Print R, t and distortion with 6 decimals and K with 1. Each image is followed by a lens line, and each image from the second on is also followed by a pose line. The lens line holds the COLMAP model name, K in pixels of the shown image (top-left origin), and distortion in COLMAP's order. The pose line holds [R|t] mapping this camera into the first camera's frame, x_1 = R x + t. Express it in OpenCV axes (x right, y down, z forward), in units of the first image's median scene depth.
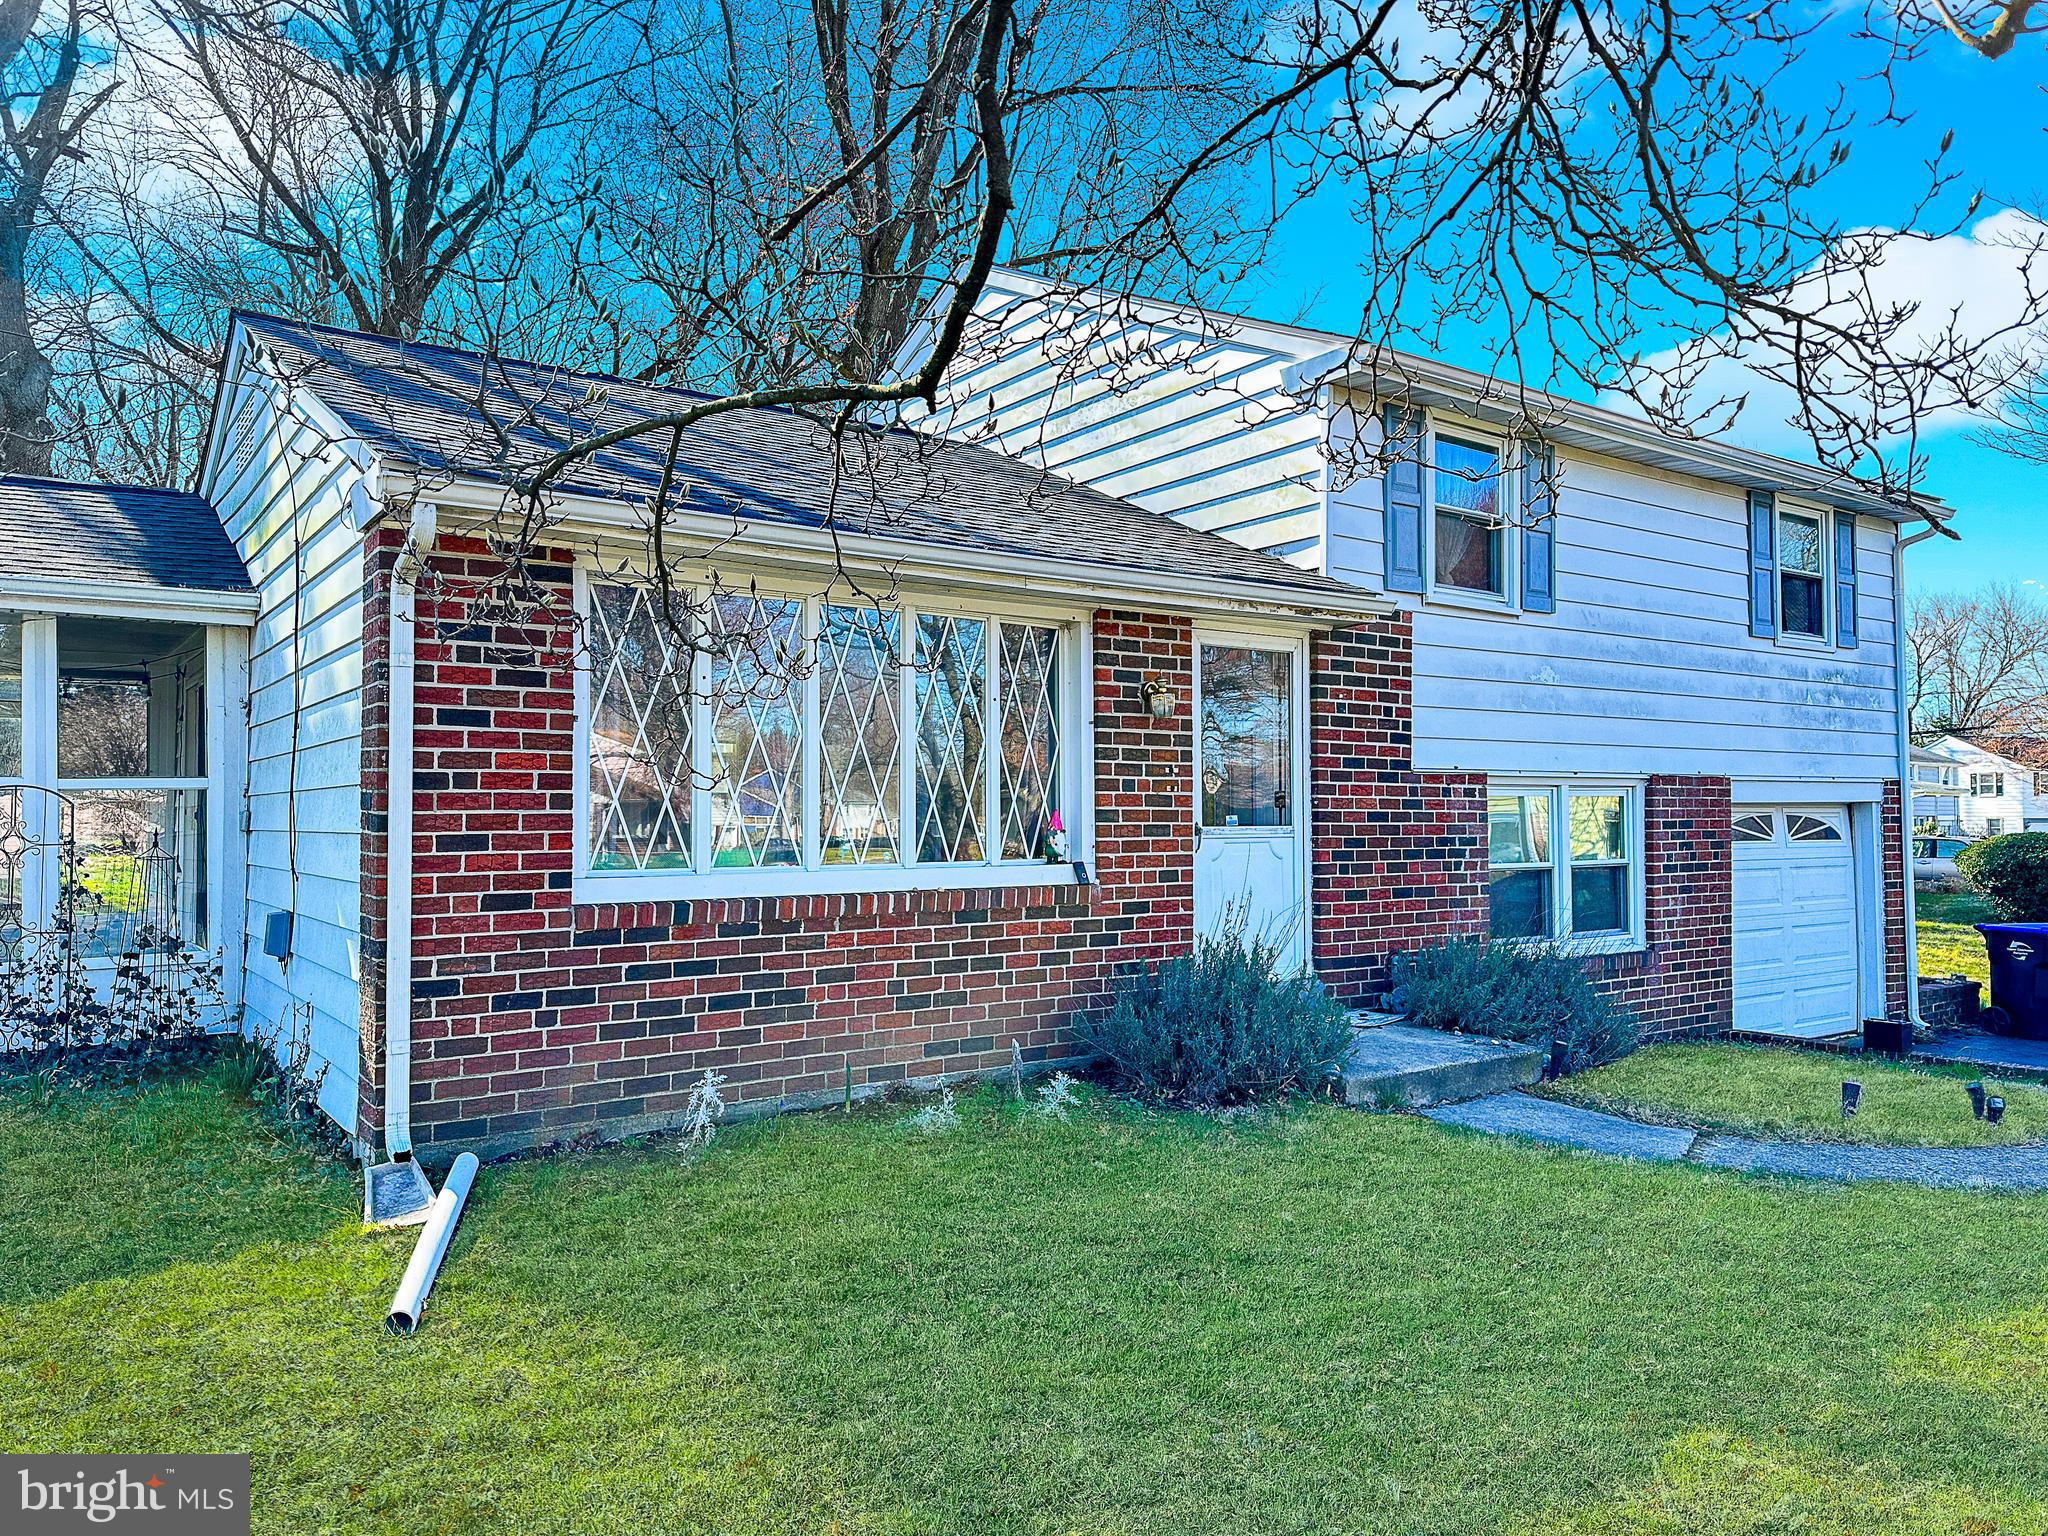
lens RADIAL K [[1421.6, 0, 1023.4], [0, 1421.6, 776.0], [0, 0, 1]] dist [0.059976, -0.007637]
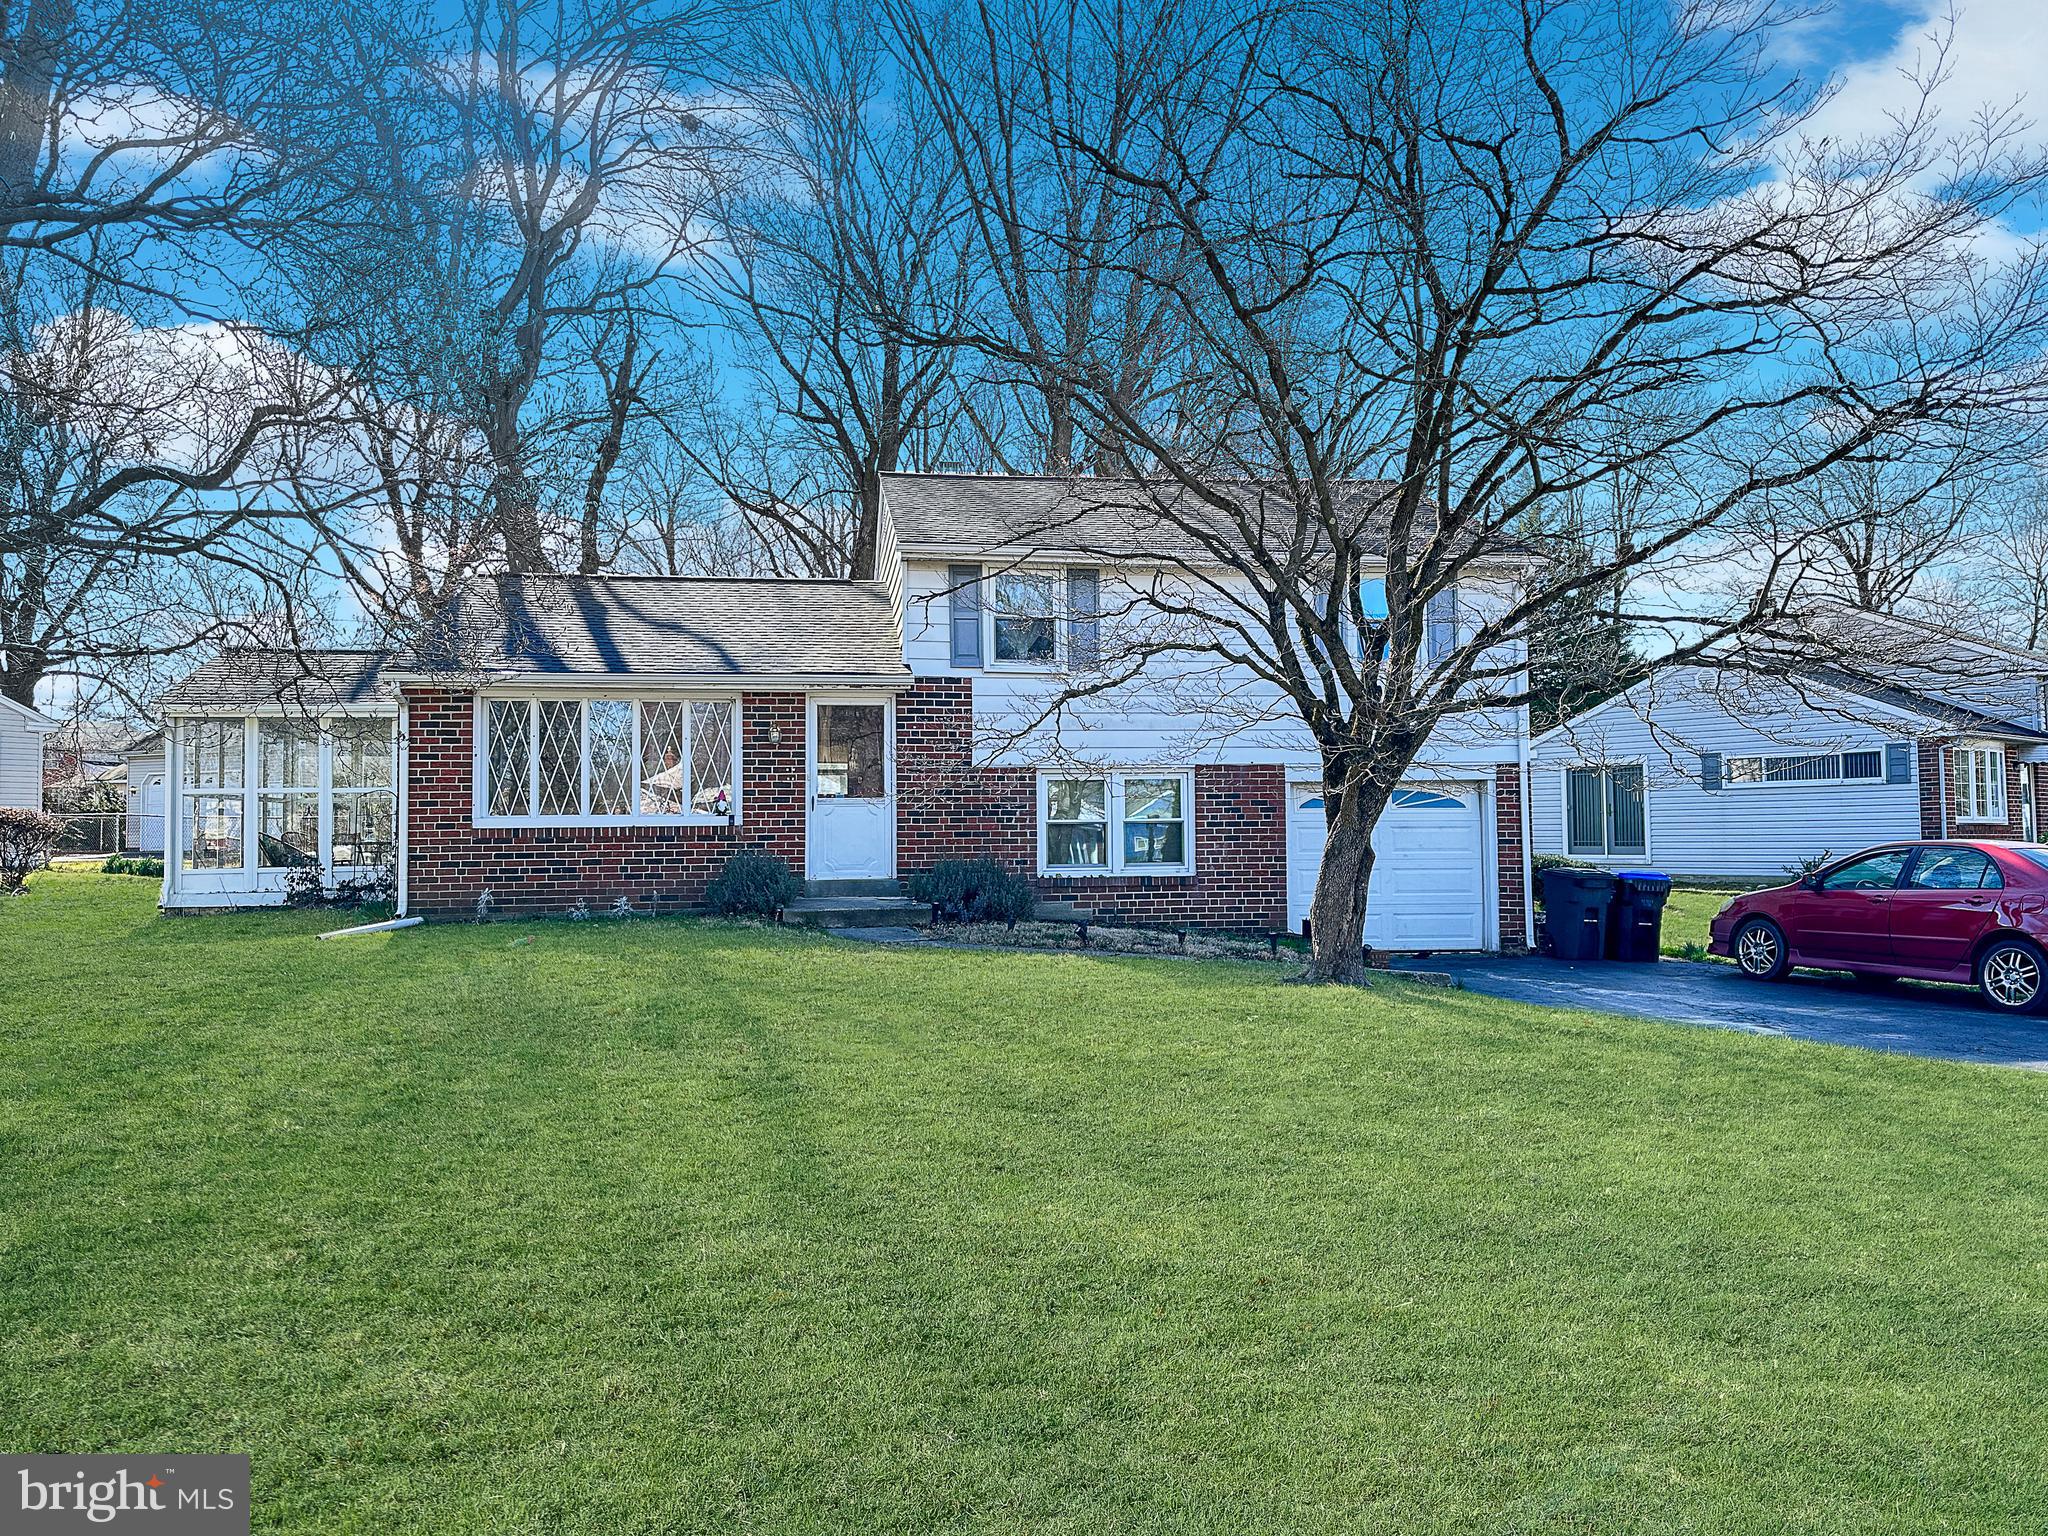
lens RADIAL K [[1421.6, 0, 1017.2], [0, 1421.6, 760.6], [0, 0, 1]] dist [0.059976, -0.007637]
pose [[0.899793, -0.030522, -0.435248, 1.112786], [0.020562, 0.999408, -0.027576, 0.039610], [0.435832, 0.015864, 0.899888, -0.584782]]
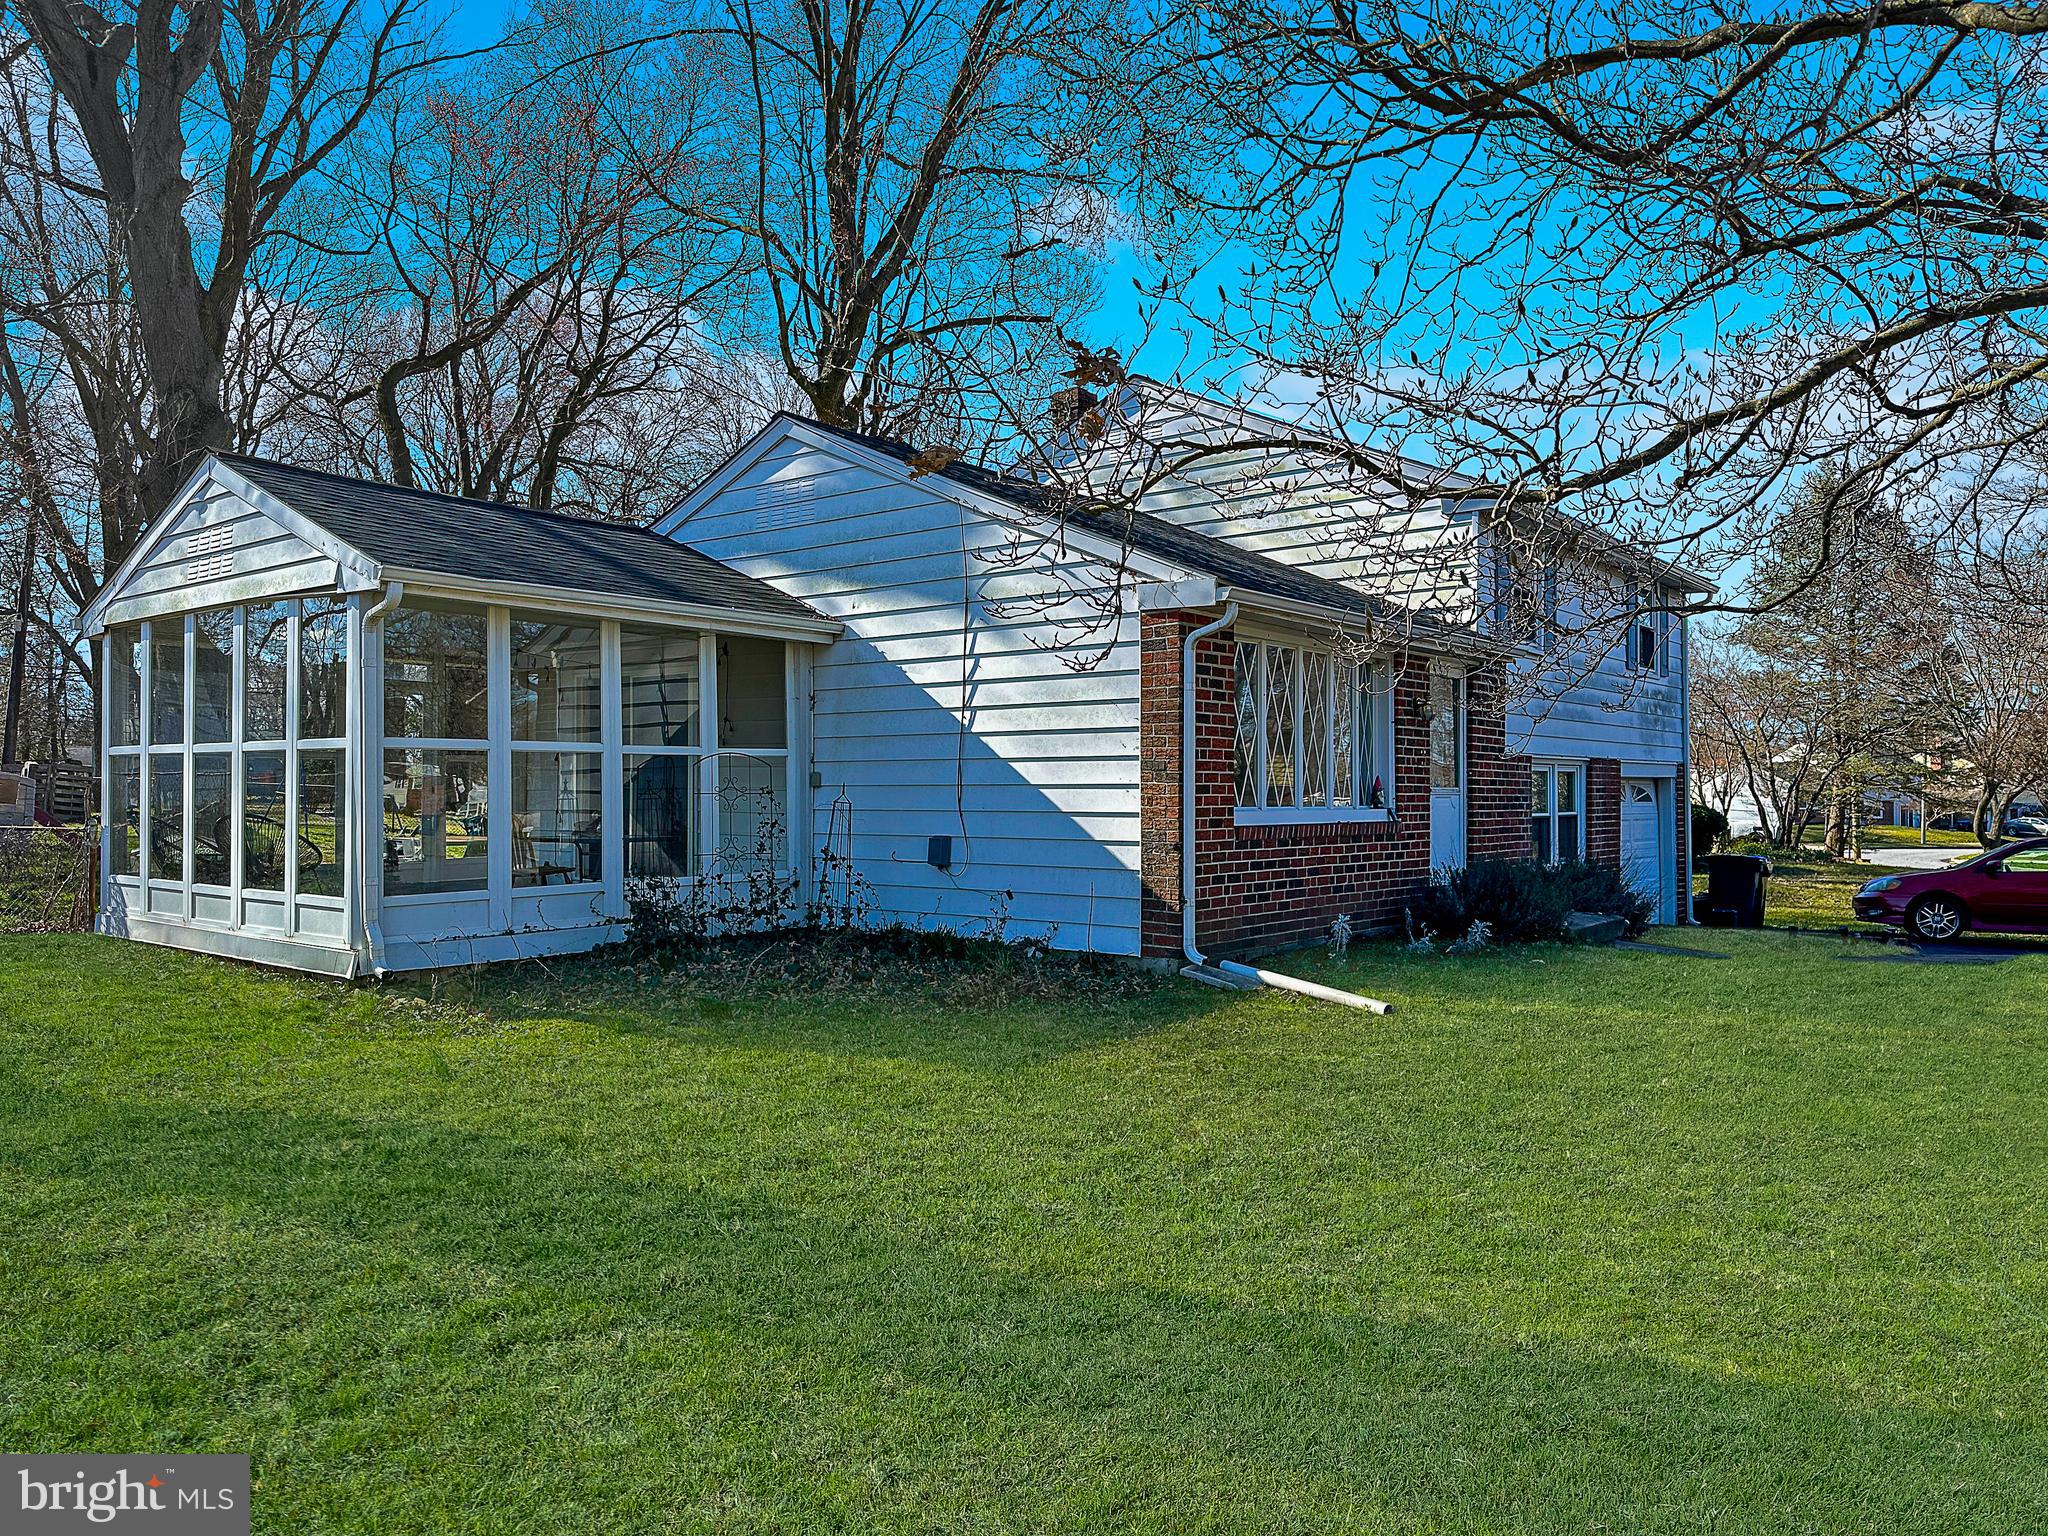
lens RADIAL K [[1421.6, 0, 1027.1], [0, 1421.6, 785.1], [0, 0, 1]] dist [0.059976, -0.007637]
pose [[0.961721, 0.005993, 0.273965, -0.678760], [-0.011546, 0.999759, 0.018662, 0.007858], [-0.273787, -0.021111, 0.961559, -0.385032]]
